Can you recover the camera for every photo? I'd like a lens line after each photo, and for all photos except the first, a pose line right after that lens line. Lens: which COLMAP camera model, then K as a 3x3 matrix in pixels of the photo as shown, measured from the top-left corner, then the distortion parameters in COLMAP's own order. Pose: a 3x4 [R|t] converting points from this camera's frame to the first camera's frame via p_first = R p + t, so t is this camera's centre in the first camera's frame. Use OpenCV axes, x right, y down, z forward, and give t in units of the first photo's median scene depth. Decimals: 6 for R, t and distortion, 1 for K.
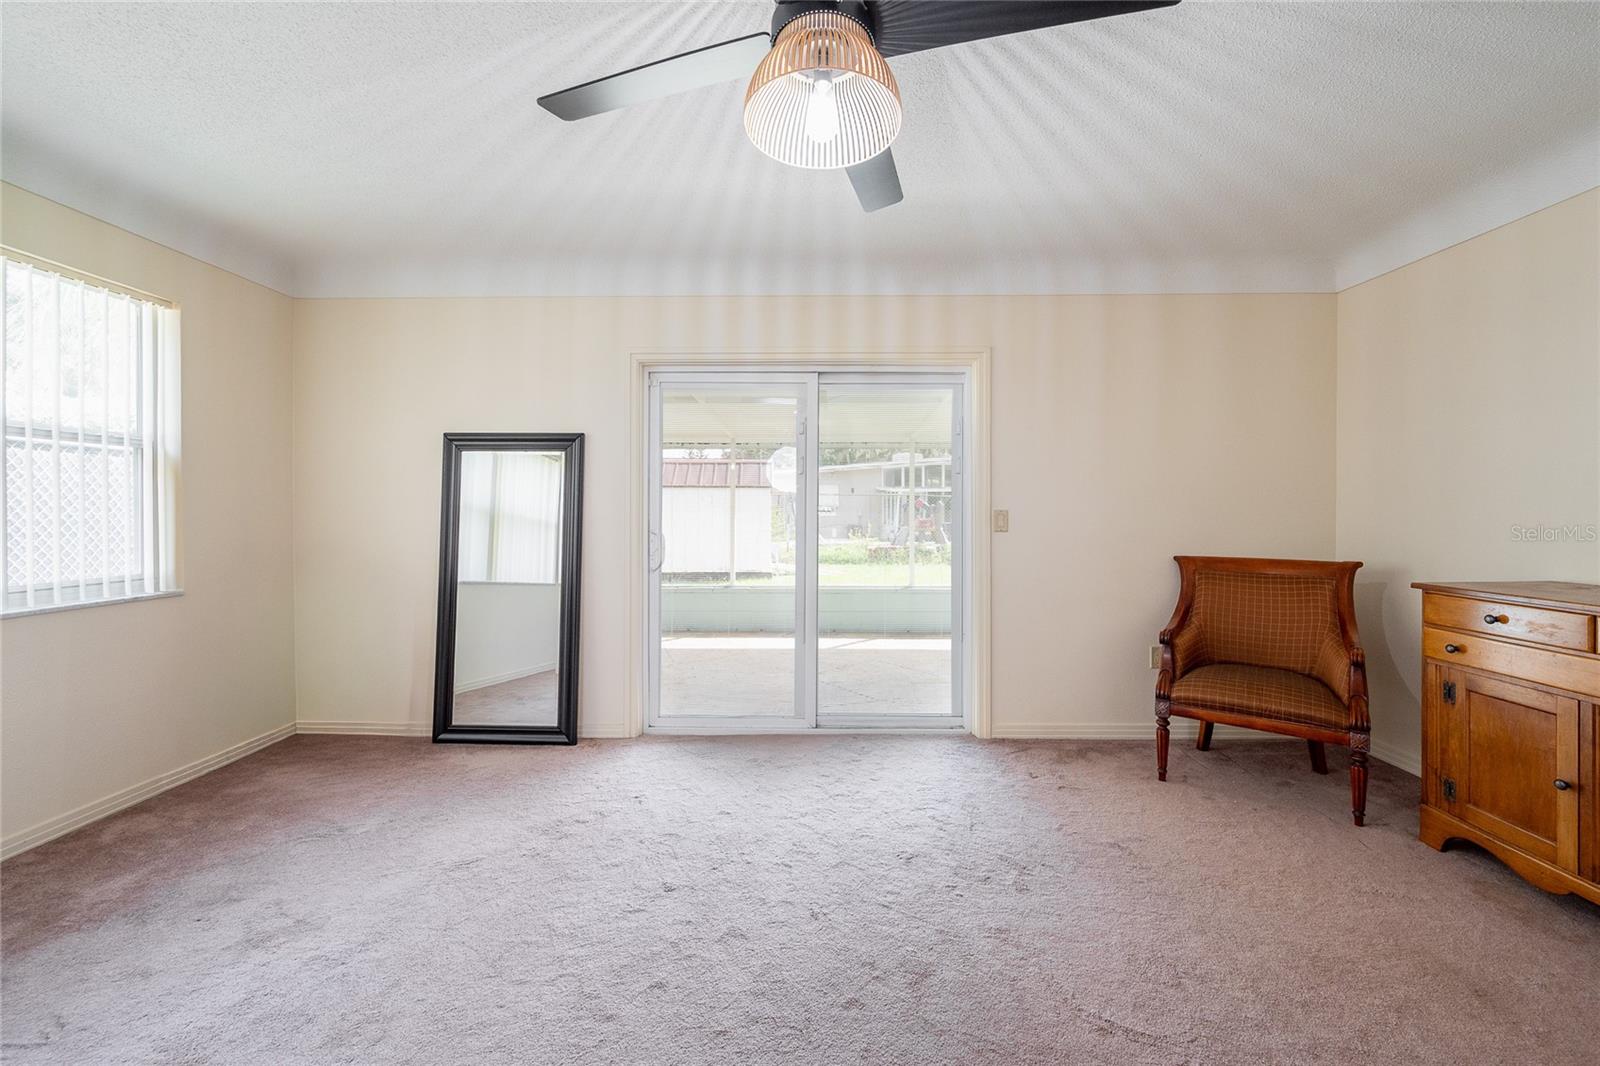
lens RADIAL K [[641.8, 0, 803.7], [0, 641.8, 510.2], [0, 0, 1]] dist [-0.002599, -0.000458]
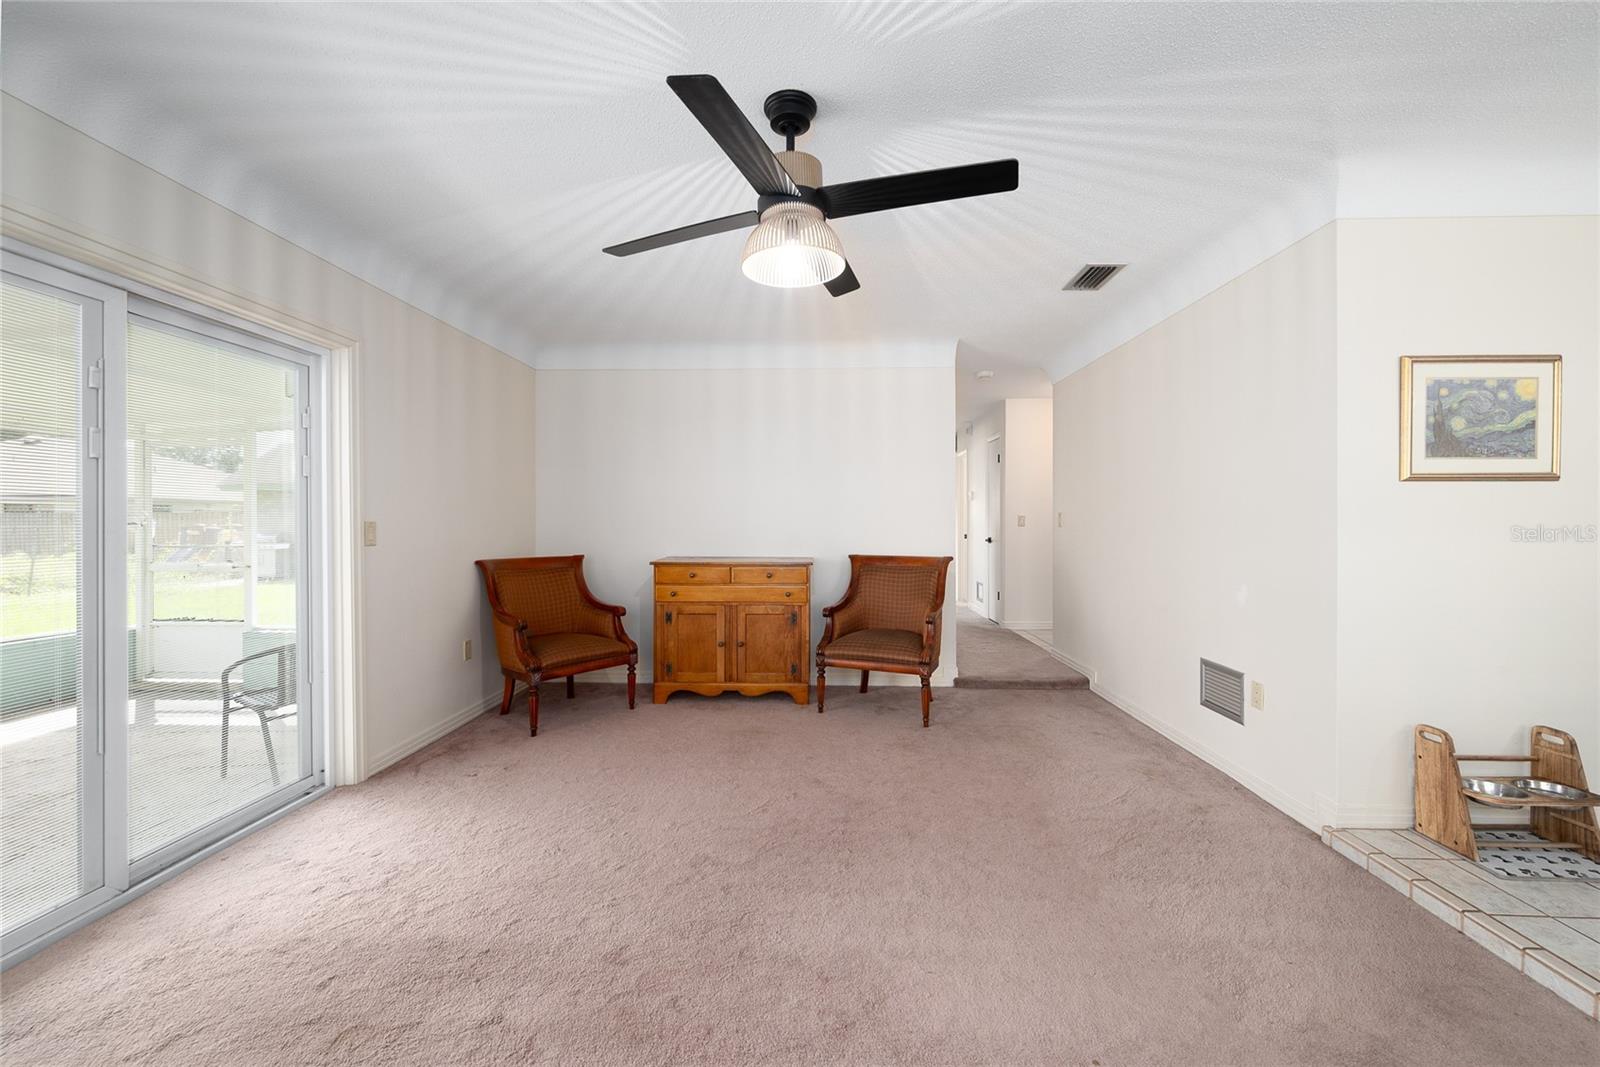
lens RADIAL K [[628.6, 0, 807.5], [0, 628.6, 524.2], [0, 0, 1]] dist [-0.000487, 0.000143]
pose [[0.027965, -0.008263, 0.999575, -0.771331], [0.004315, 0.999958, 0.008145, -0.005212], [-0.999600, 0.004085, 0.027999, 0.491993]]
